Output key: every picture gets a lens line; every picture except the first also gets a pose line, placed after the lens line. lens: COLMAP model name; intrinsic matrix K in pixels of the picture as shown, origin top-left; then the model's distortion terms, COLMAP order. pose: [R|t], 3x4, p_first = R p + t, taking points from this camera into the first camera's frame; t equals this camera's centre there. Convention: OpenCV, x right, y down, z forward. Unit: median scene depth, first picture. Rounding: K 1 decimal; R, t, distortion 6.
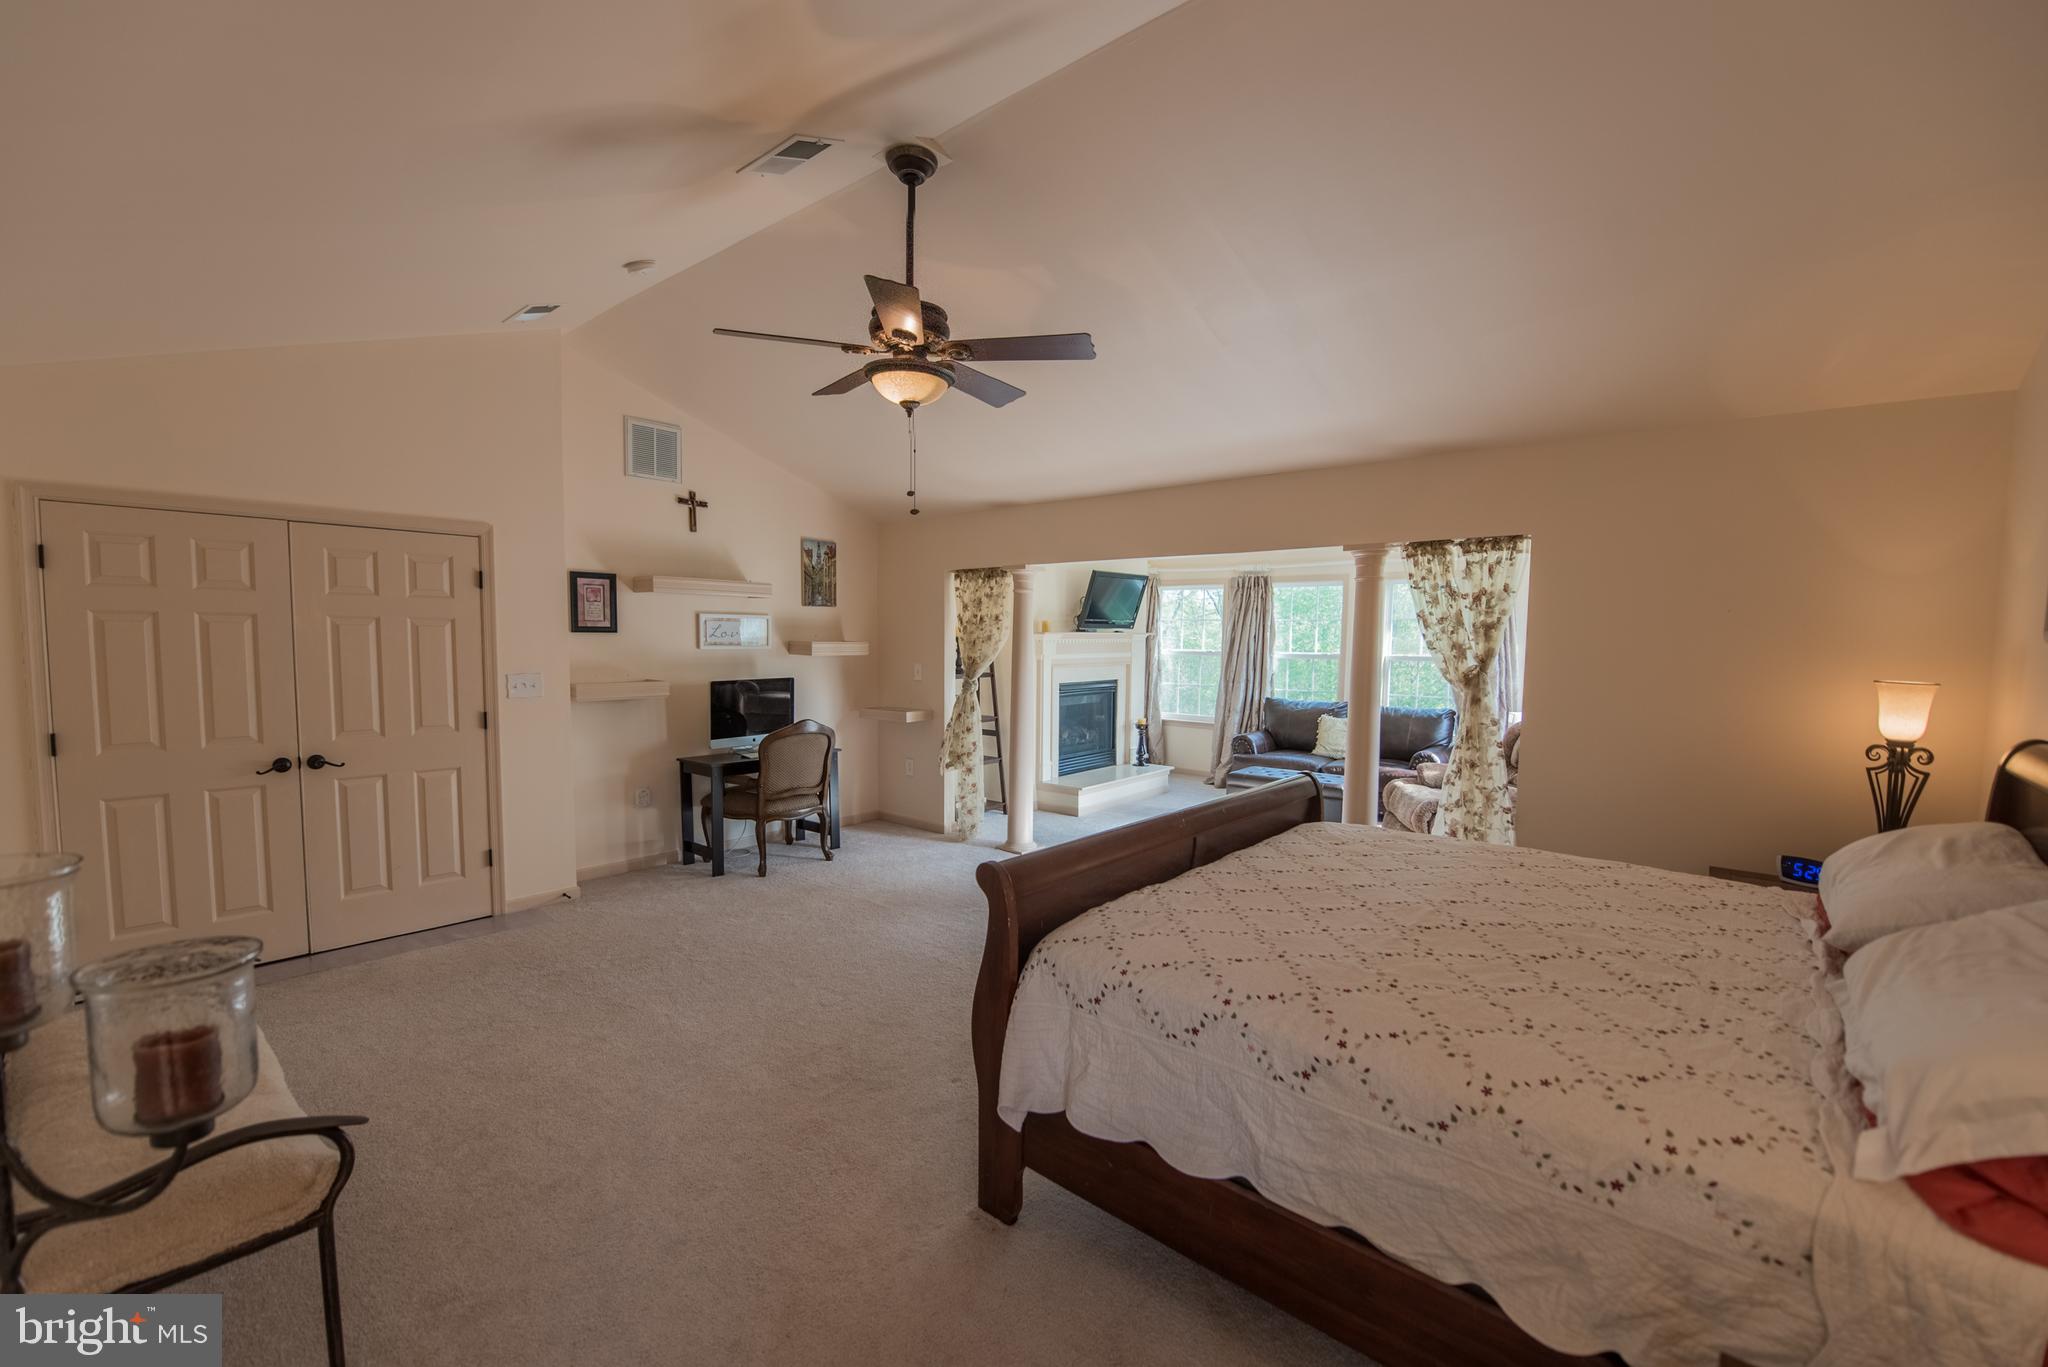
lens RADIAL K [[818.2, 0, 1014.6], [0, 818.2, 687.7], [0, 0, 1]] dist [-0.026928, -0.000279]
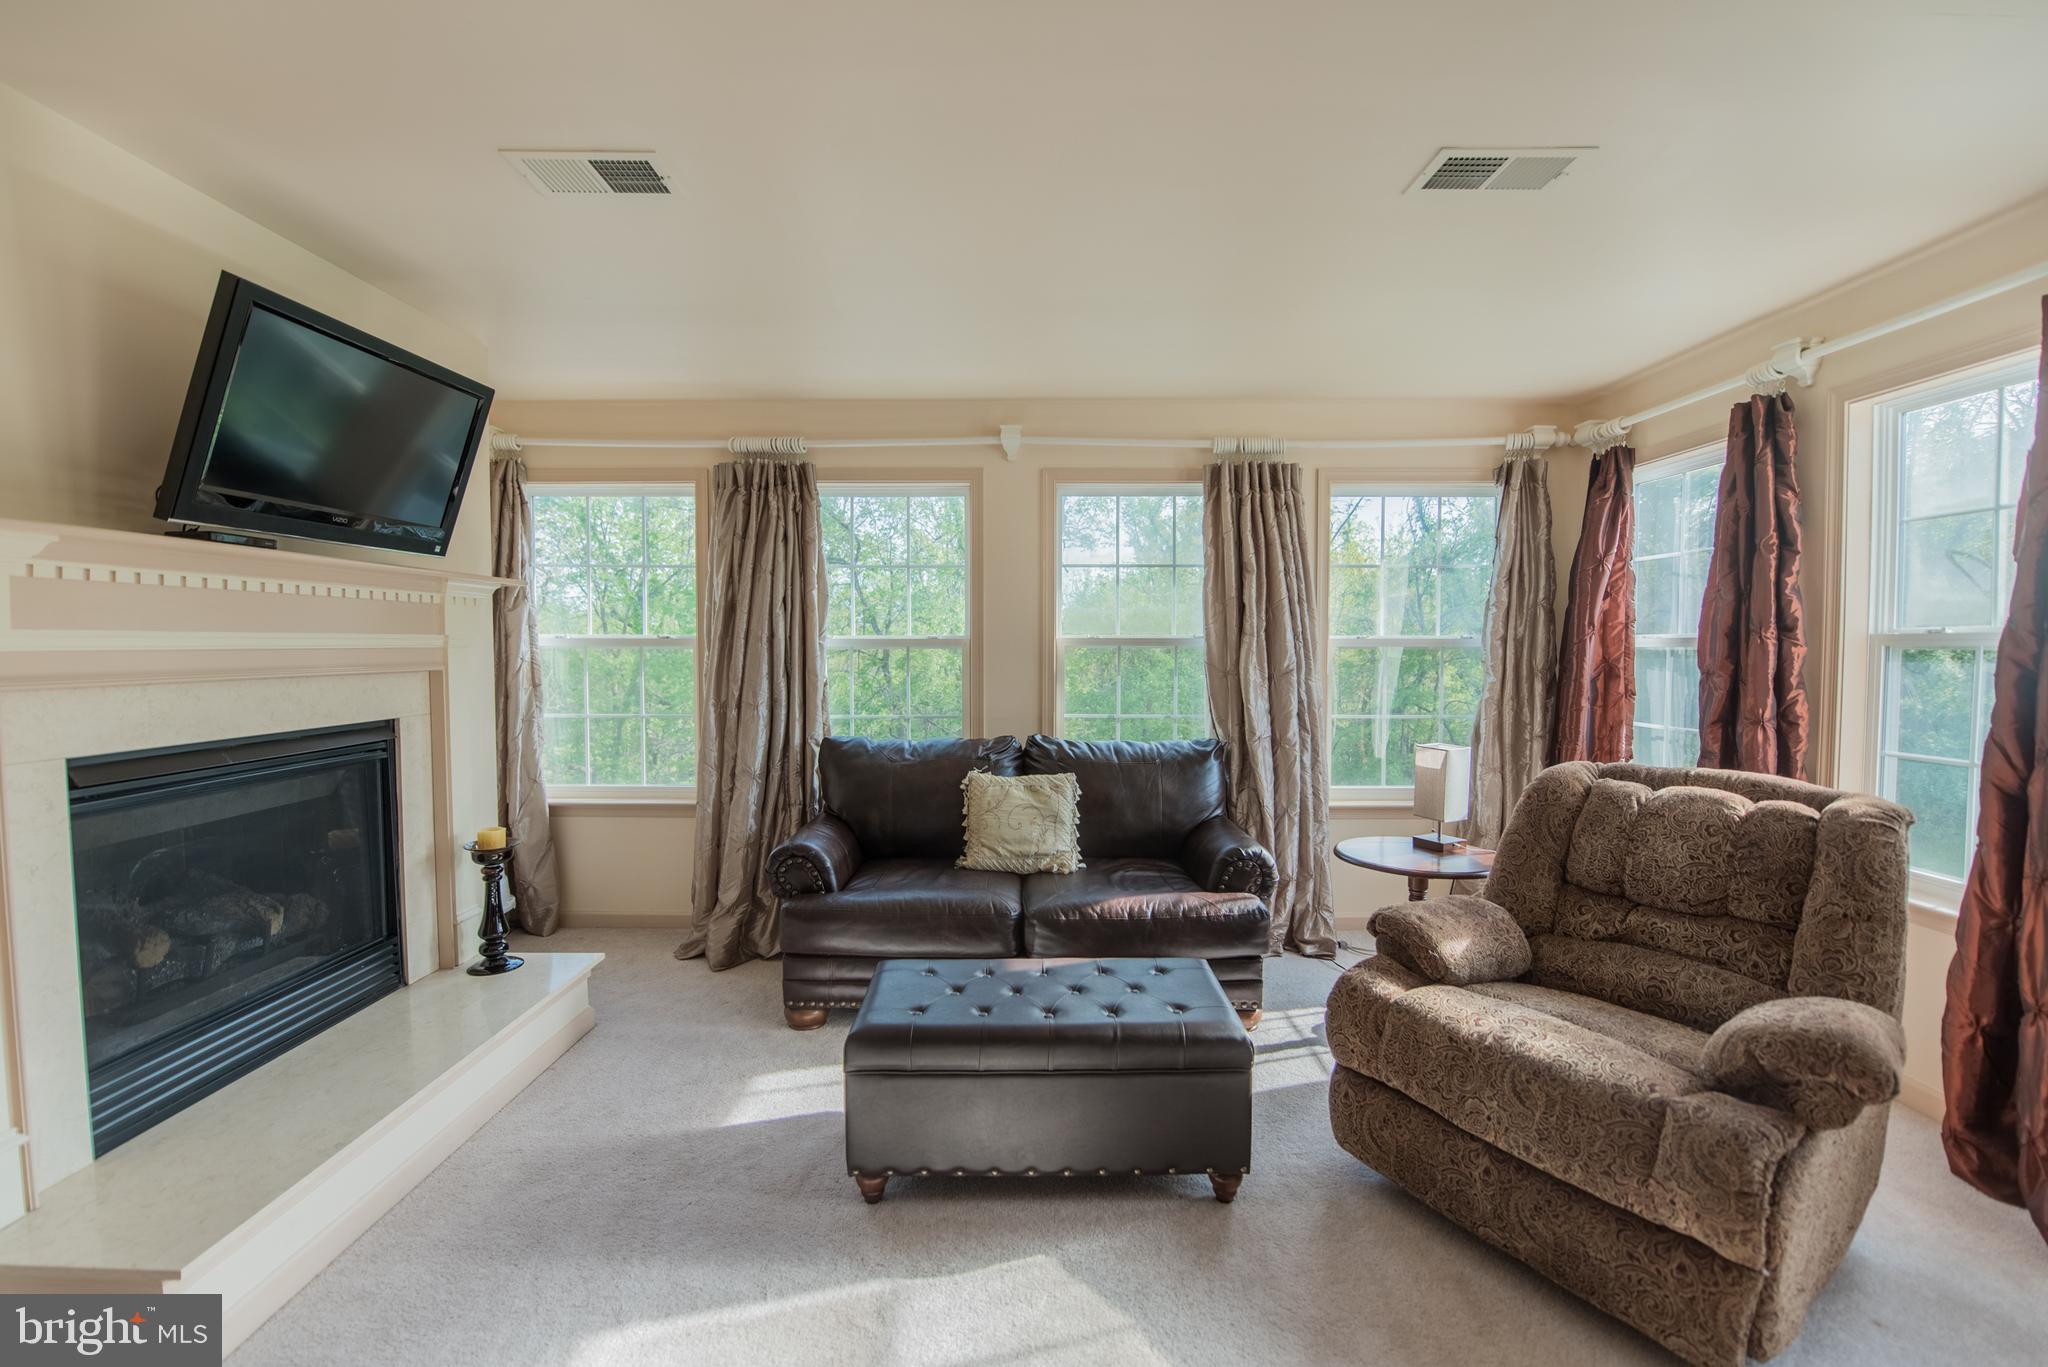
lens RADIAL K [[855.9, 0, 1024.0], [0, 855.9, 683.5], [0, 0, 1]] dist [-0.002242, -0.000228]
pose [[0.755204, -0.038269, 0.654372, 0.092015], [0.048993, 0.998797, 0.001869, -0.012438], [-0.653657, 0.030648, 0.756170, 0.581418]]
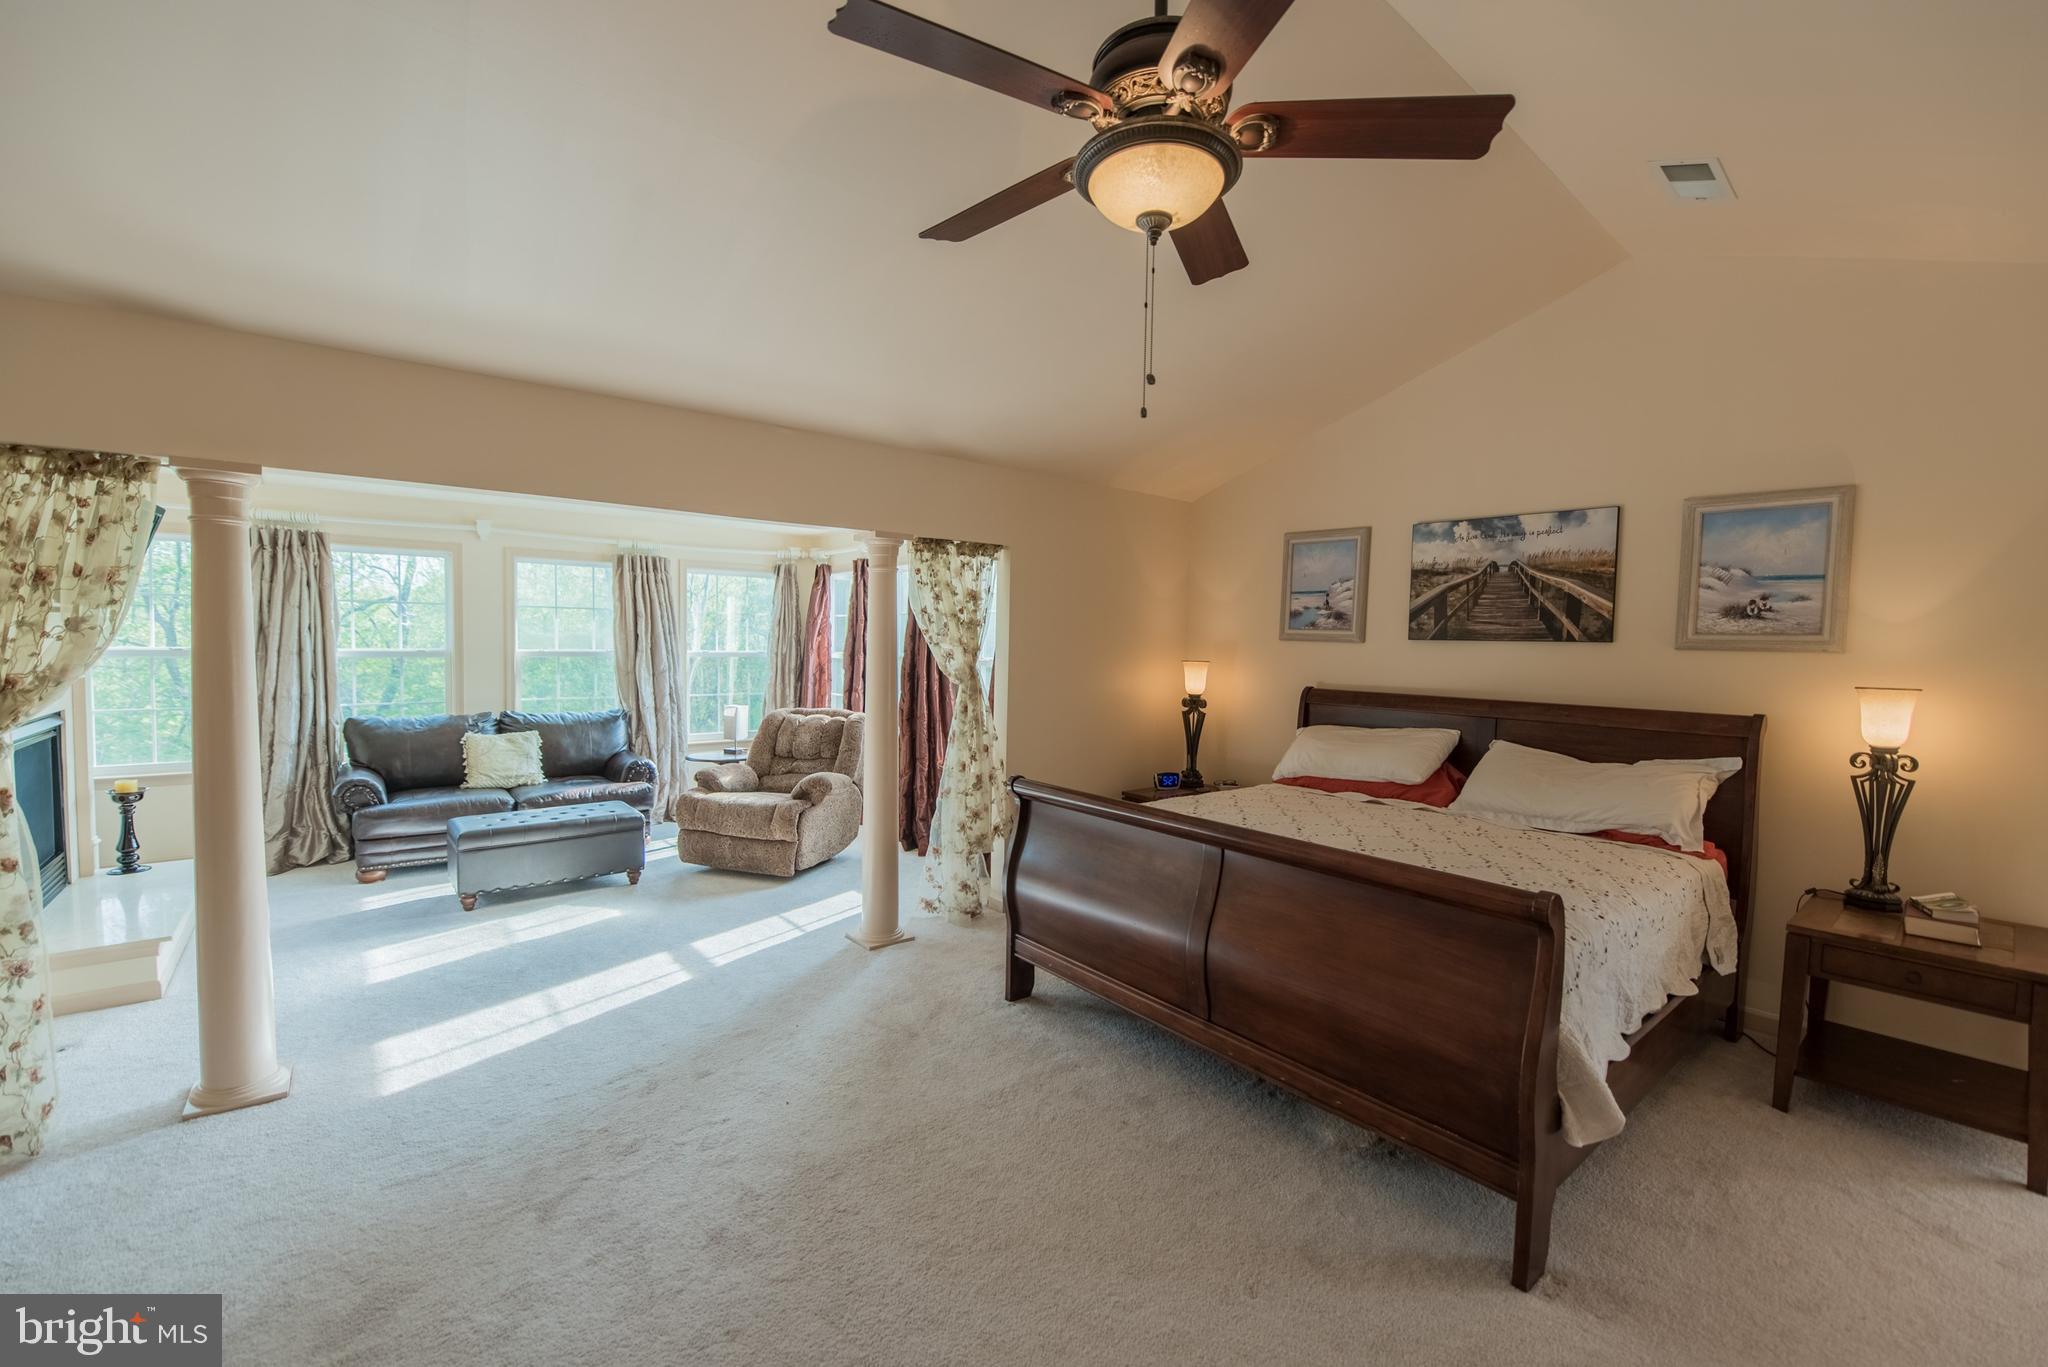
lens RADIAL K [[838.0, 0, 1023.1], [0, 838.0, 670.7], [0, 0, 1]] dist [-0.019974, -0.000091]
pose [[0.168902, -0.041011, 0.984779, -0.250178], [0.048673, 0.998262, 0.033225, -0.021443], [-0.984430, 0.042321, 0.170604, 0.347156]]
